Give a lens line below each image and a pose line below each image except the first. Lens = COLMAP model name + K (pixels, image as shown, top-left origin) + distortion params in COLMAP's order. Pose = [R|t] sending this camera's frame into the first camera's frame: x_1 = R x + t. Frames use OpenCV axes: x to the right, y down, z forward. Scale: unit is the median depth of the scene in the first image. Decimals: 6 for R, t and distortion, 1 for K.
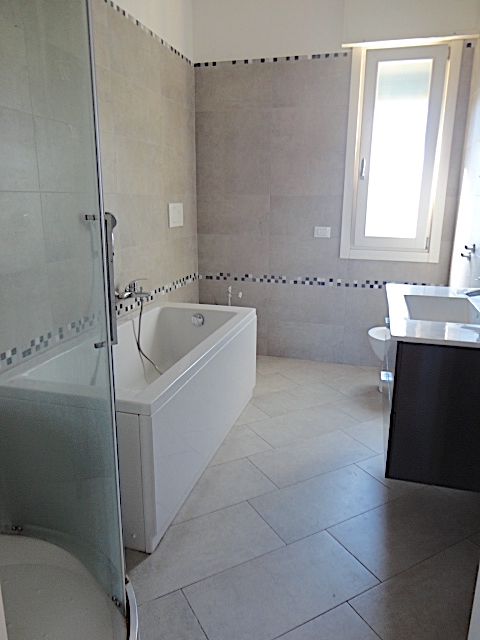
lens RADIAL K [[465.0, 0, 240.7], [0, 465.0, 320.2], [0, 0, 1]] dist [-0.014559, 0.024868]
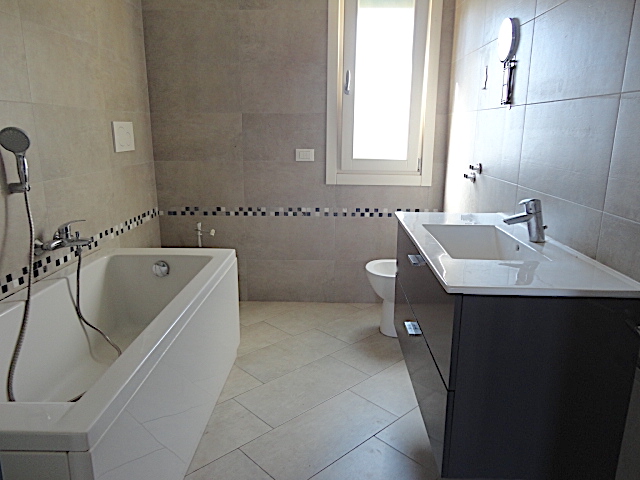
lens RADIAL K [[465.0, 0, 321.1], [0, 465.0, 238.0], [0, 0, 1]] dist [-0.014559, 0.024868]
pose [[0.969061, -0.059073, 0.239648, -0.014075], [0.064383, 0.997822, -0.014383, -0.022072], [-0.238277, 0.029368, 0.970753, 0.163838]]
